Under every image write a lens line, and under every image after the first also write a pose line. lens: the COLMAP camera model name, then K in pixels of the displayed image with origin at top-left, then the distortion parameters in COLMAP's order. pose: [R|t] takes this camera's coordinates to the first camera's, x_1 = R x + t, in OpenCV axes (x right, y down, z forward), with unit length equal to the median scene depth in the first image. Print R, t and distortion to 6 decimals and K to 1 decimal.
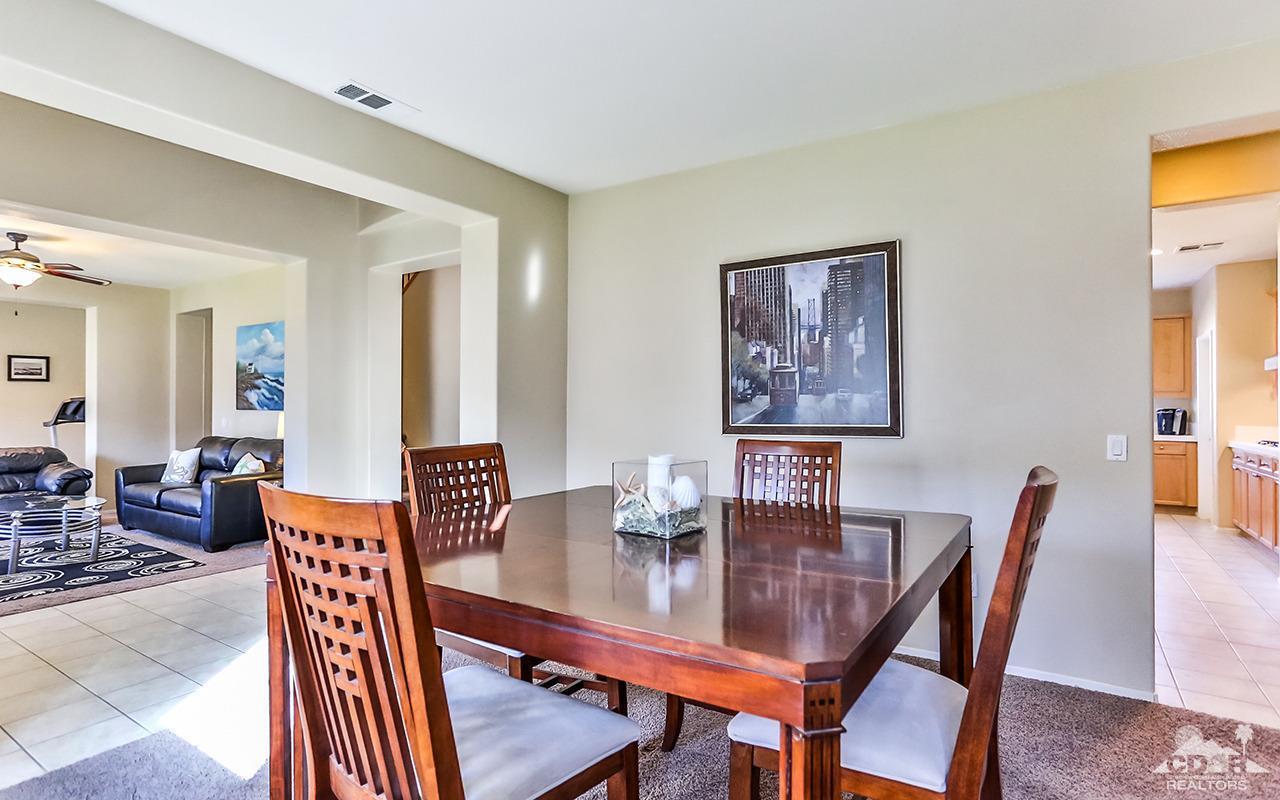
lens RADIAL K [[656.6, 0, 640.0], [0, 656.6, 400.0], [0, 0, 1]] dist [-0.001885, 0.001373]
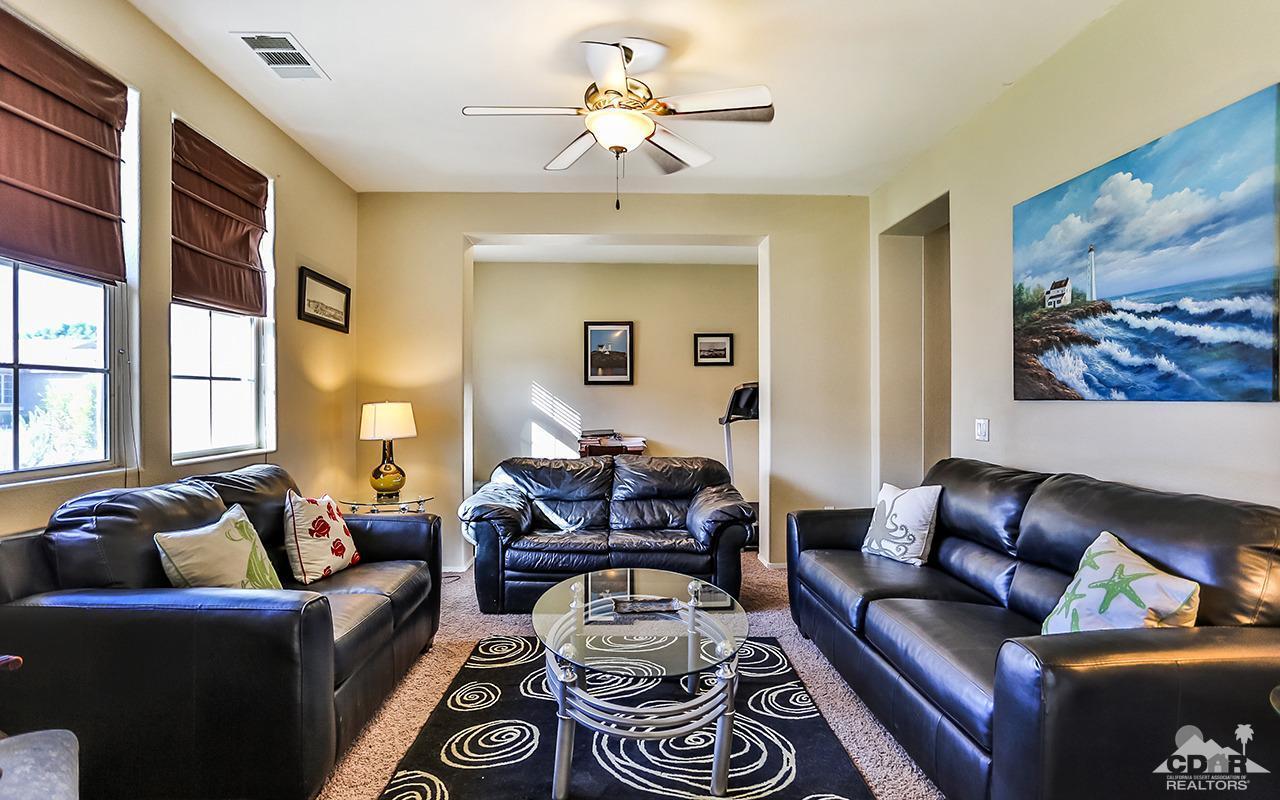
lens RADIAL K [[656.6, 0, 640.0], [0, 656.6, 400.0], [0, 0, 1]] dist [-0.001885, 0.001373]
pose [[0.593750, 0.001376, -0.804649, -0.430422], [0.002669, 0.999990, 0.003679, 0.012676], [0.804646, -0.004332, 0.593740, 0.570787]]
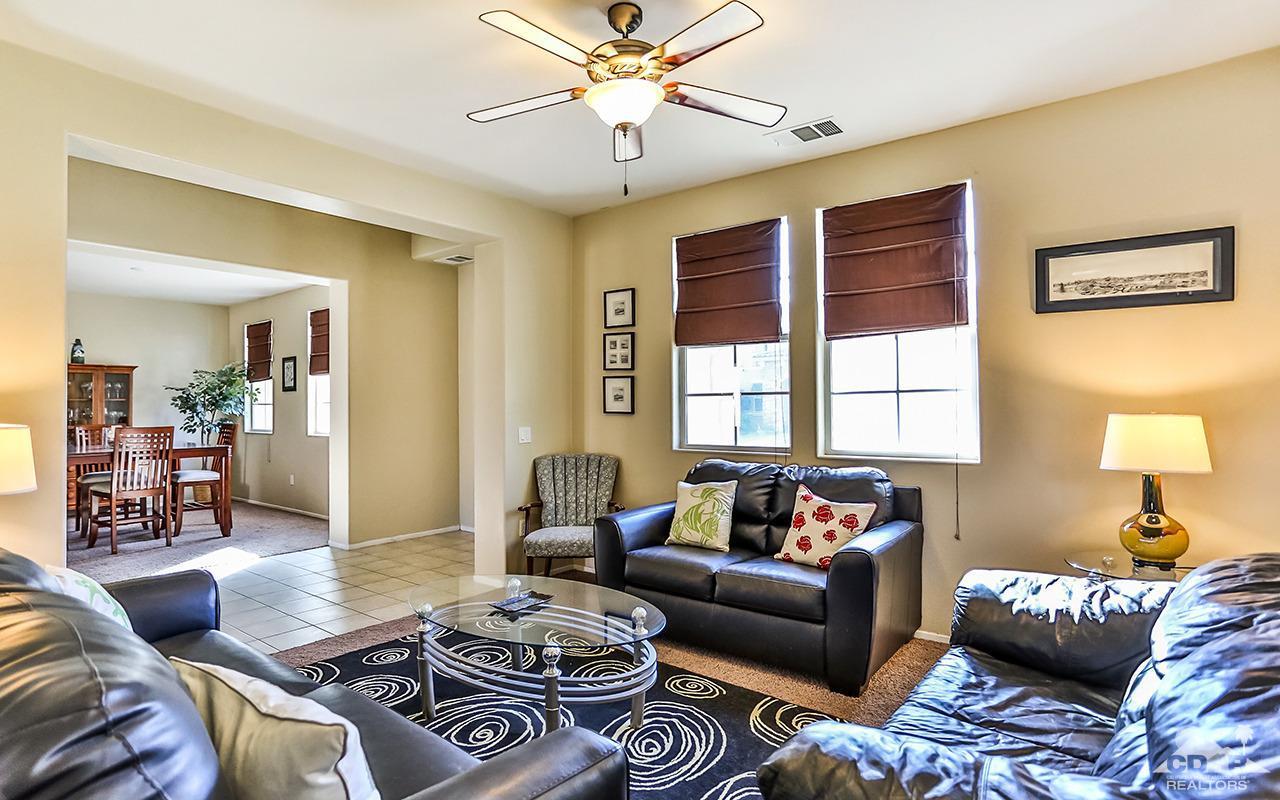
lens RADIAL K [[659.4, 0, 620.7], [0, 659.4, 394.5], [0, 0, 1]] dist [-0.042157, 0.000309]
pose [[-0.996685, 0.014189, 0.080112, -0.786805], [0.012397, 0.999663, -0.022816, 0.010183], [-0.080408, -0.021747, -0.996525, 1.142686]]
